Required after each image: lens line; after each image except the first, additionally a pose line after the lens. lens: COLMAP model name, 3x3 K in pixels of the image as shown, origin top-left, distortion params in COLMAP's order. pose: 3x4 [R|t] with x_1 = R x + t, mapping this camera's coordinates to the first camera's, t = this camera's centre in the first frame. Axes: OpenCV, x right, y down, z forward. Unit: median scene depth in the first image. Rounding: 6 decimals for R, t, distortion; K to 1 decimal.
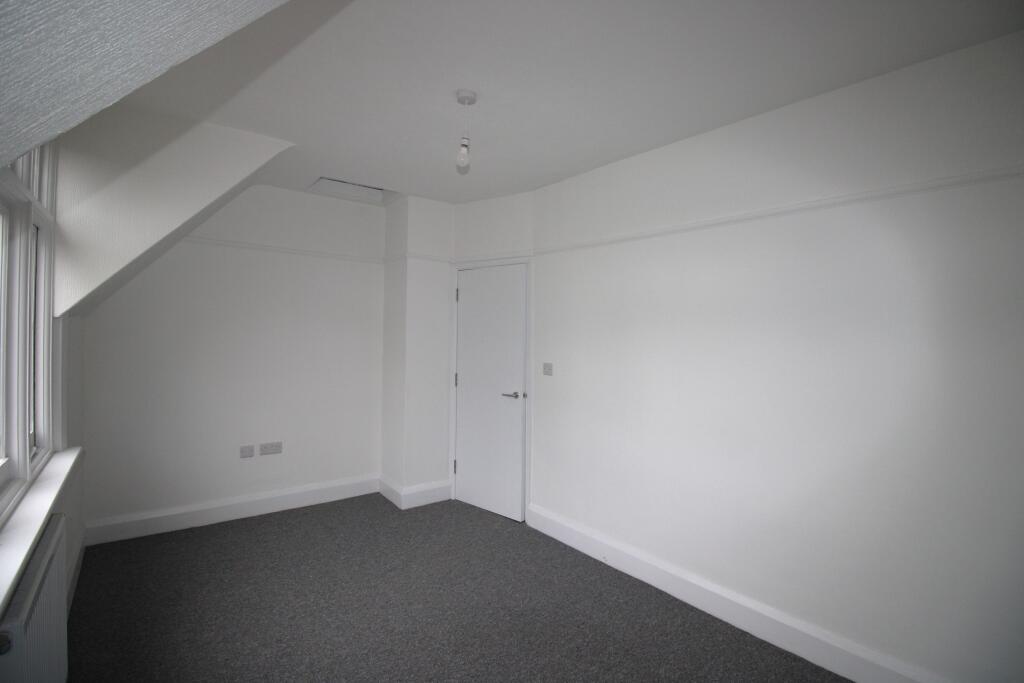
lens RADIAL K [[467.9, 0, 519.8], [0, 467.9, 334.3], [0, 0, 1]] dist [-0.001629, -0.017294]
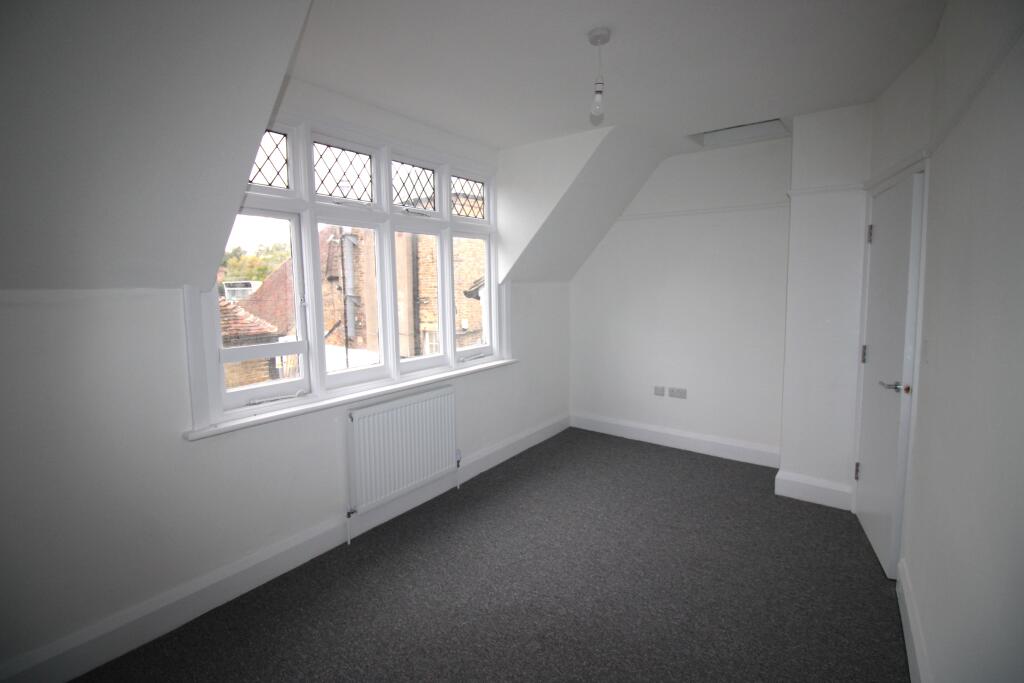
lens RADIAL K [[467.9, 0, 519.8], [0, 467.9, 334.3], [0, 0, 1]] dist [-0.001629, -0.017294]
pose [[0.272997, 0.083801, -0.958358, 0.450928], [0.009333, 0.995921, 0.089744, -0.002838], [0.961970, -0.033445, 0.271102, 0.337547]]
